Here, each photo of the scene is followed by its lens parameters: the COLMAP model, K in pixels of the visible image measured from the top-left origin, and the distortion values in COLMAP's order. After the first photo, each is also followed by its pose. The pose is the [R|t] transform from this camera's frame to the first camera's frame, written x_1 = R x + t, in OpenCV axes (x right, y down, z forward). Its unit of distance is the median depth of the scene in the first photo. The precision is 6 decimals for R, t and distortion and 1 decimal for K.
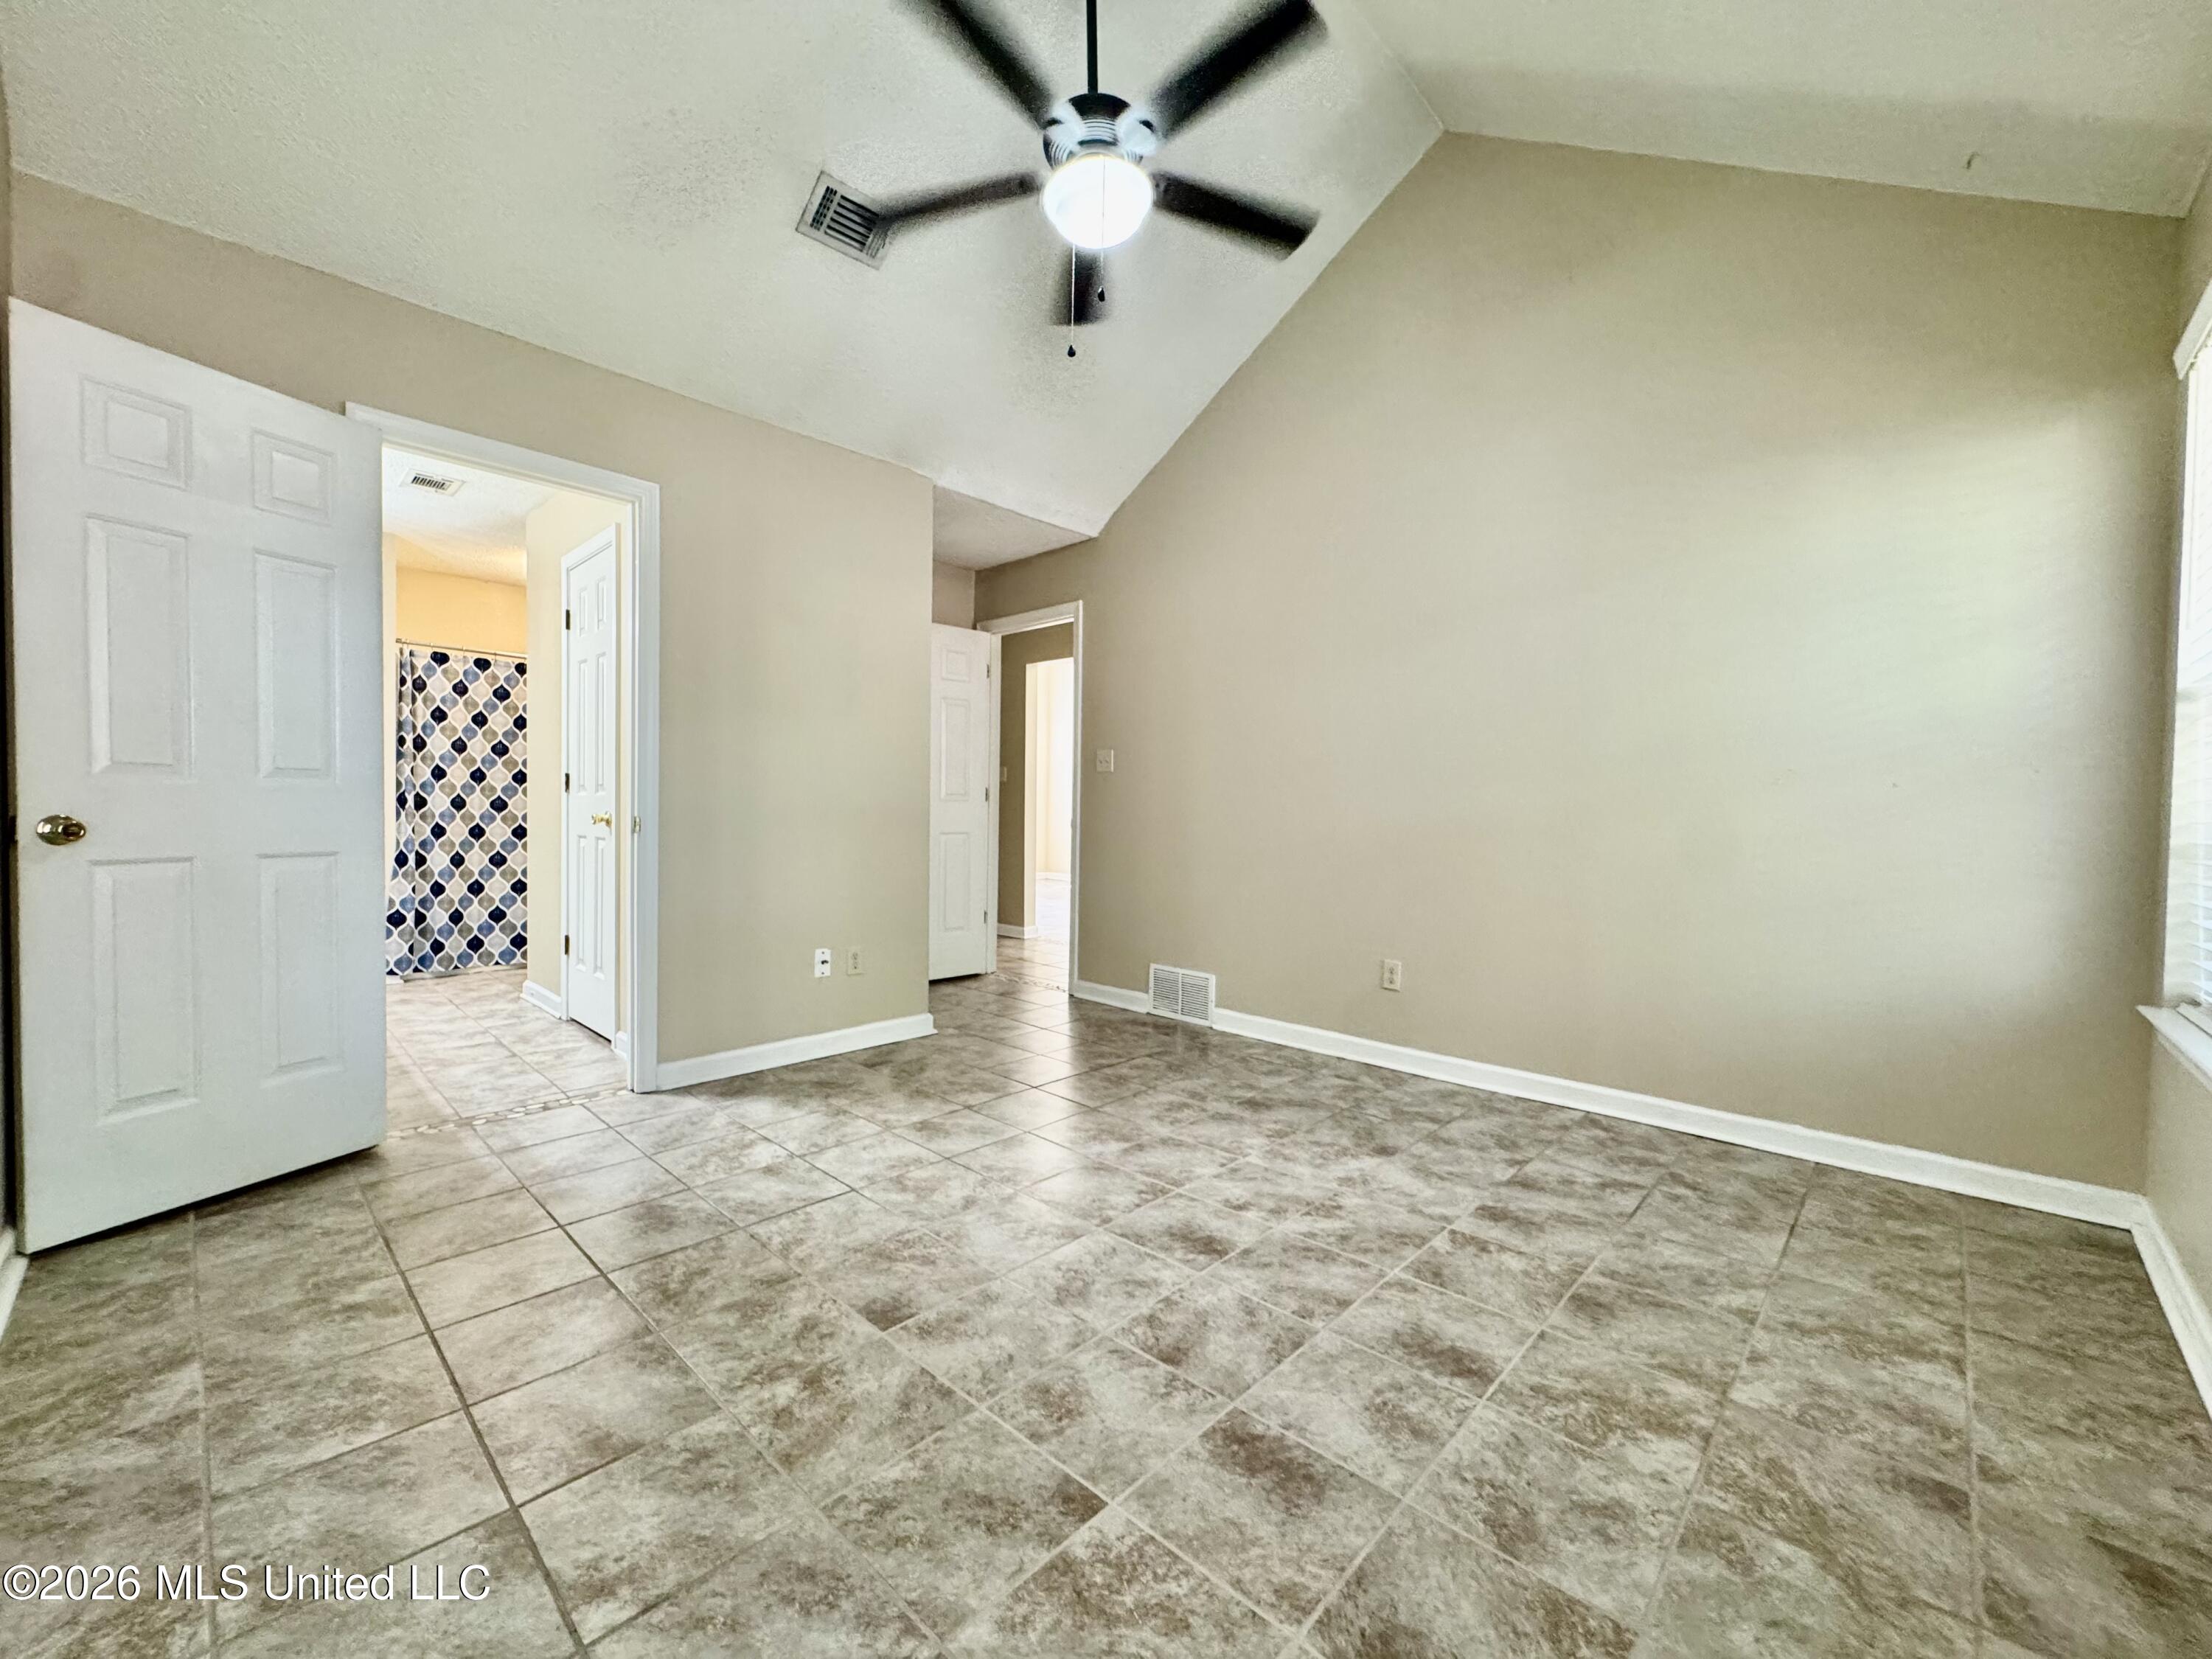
lens RADIAL K [[887.0, 0, 1102.4], [0, 887.0, 828.4], [0, 0, 1]] dist [-0.004700, -0.000086]
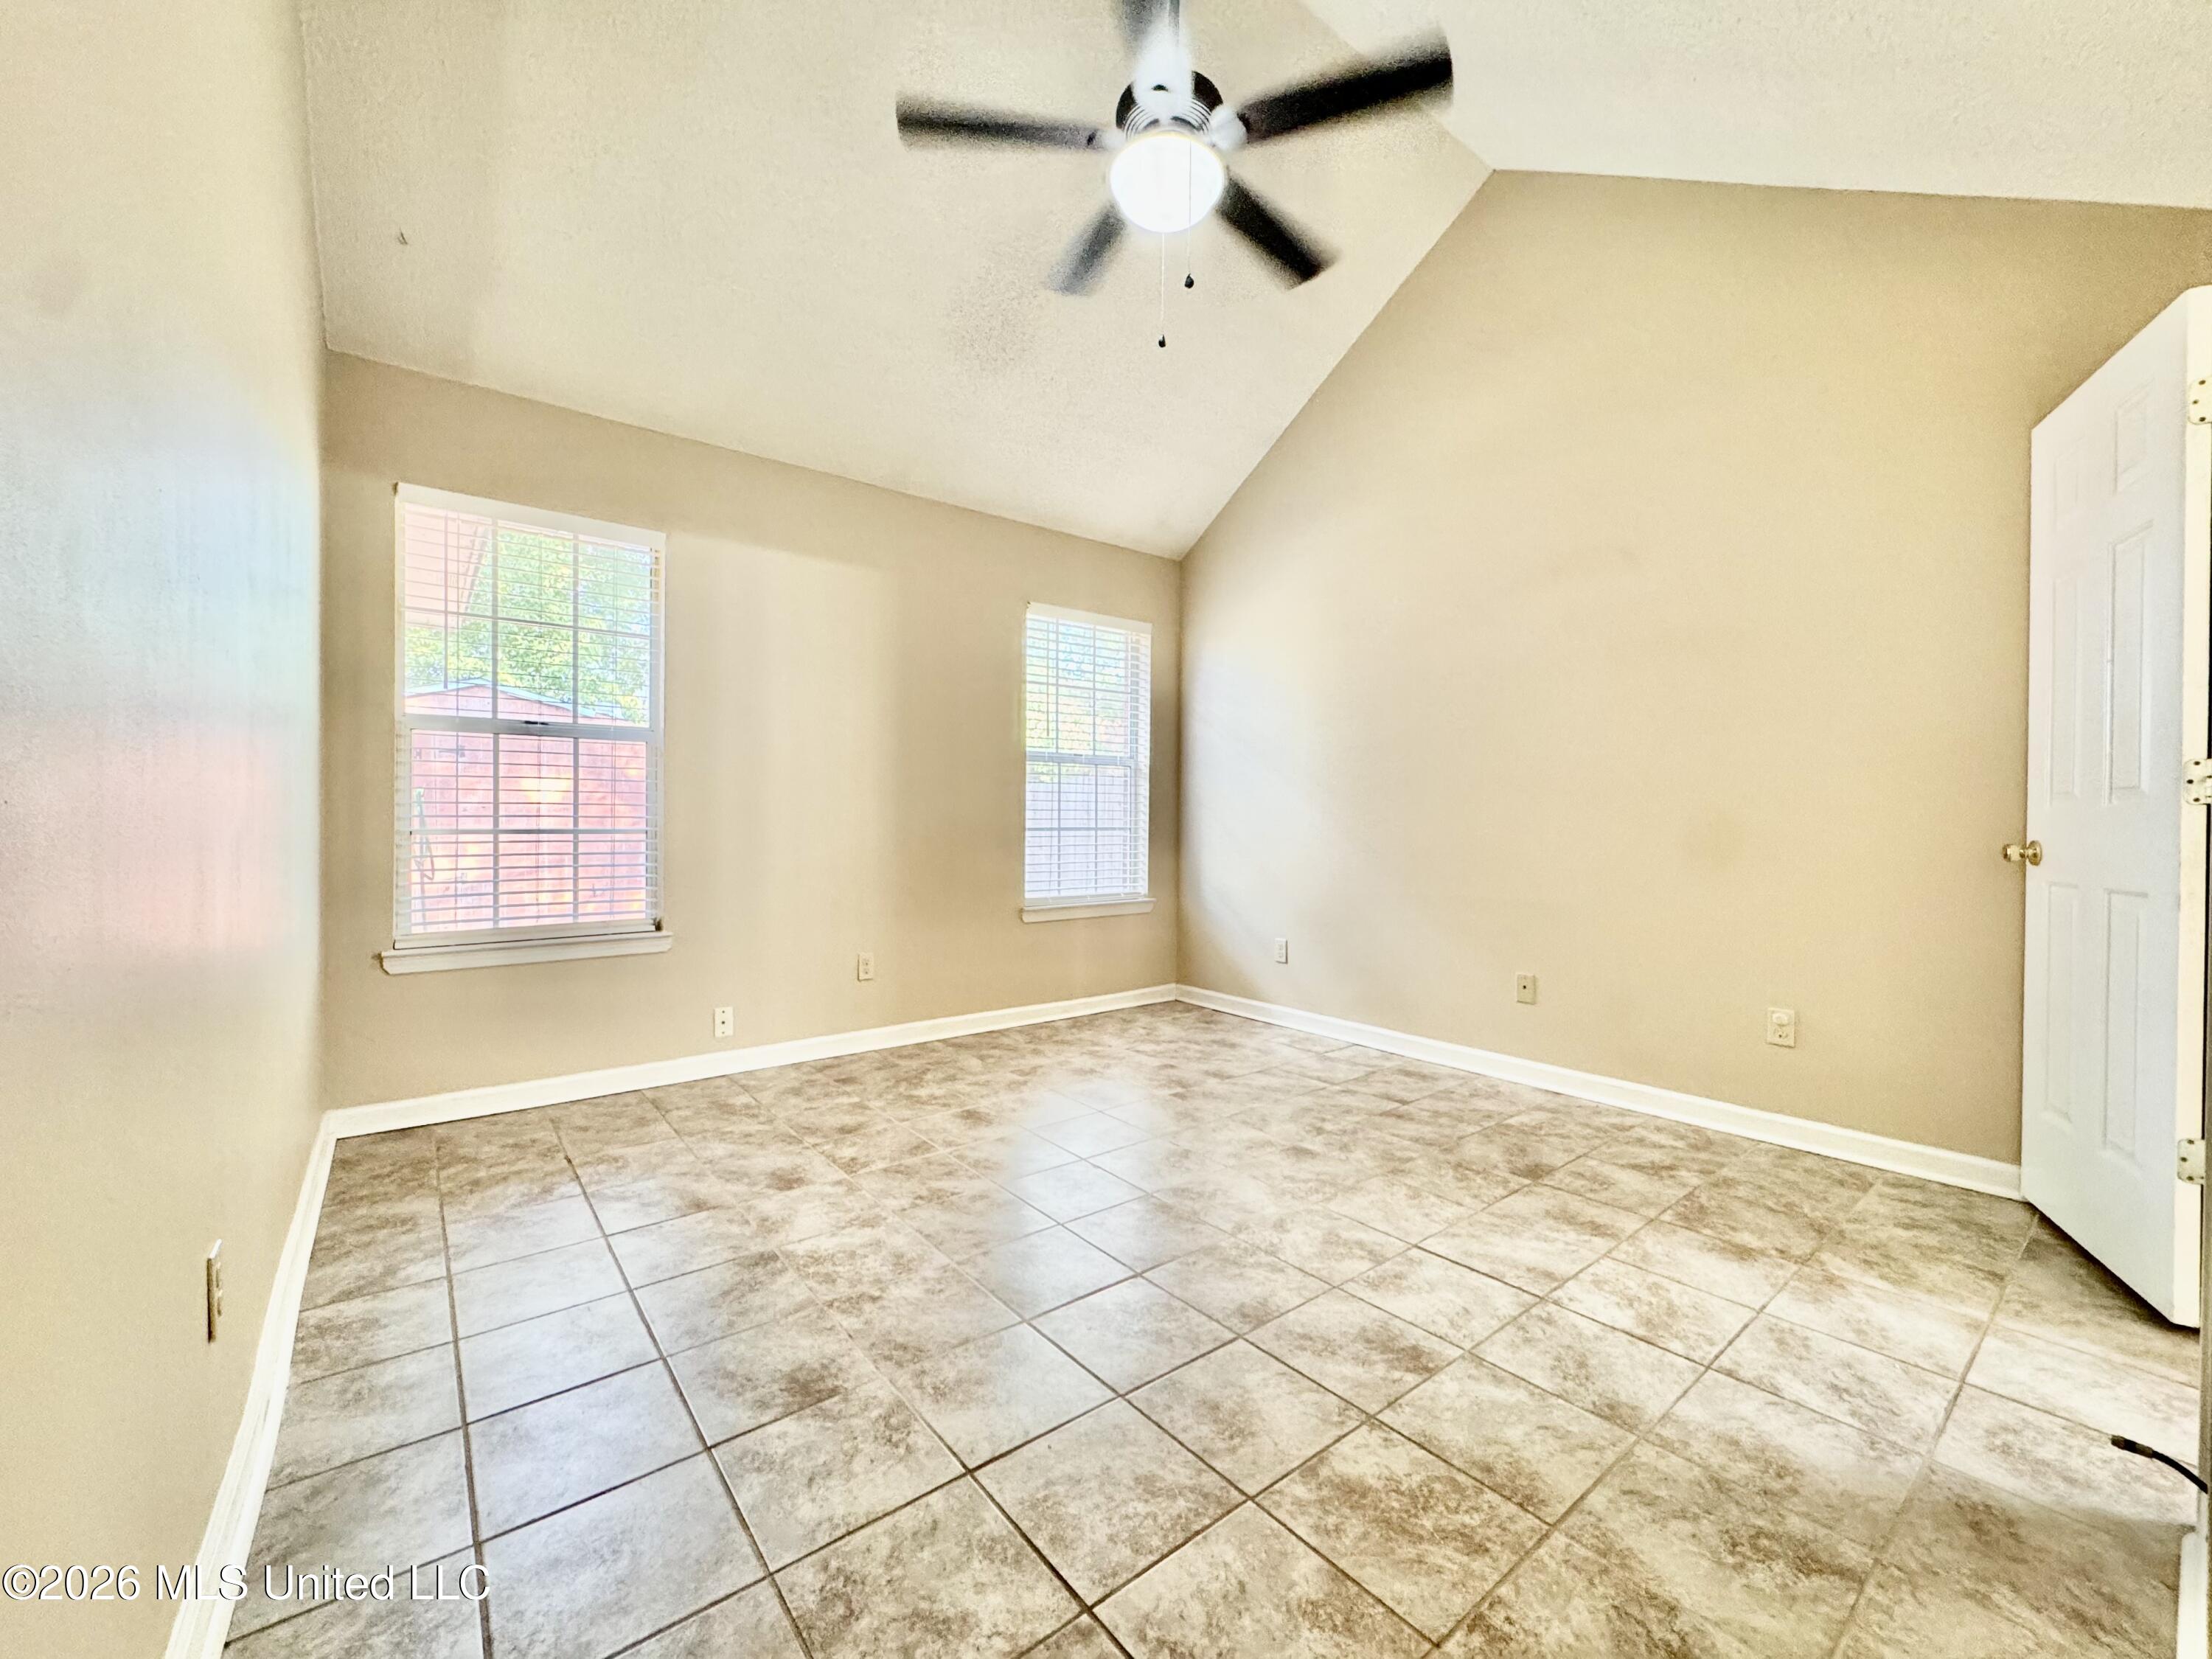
lens RADIAL K [[887.0, 0, 1102.4], [0, 887.0, 828.4], [0, 0, 1]] dist [-0.004700, -0.000086]
pose [[-0.989891, -0.018644, 0.140602, -0.092249], [-0.014313, 0.999393, 0.031753, -0.046166], [-0.141109, 0.029420, -0.989557, 2.125298]]
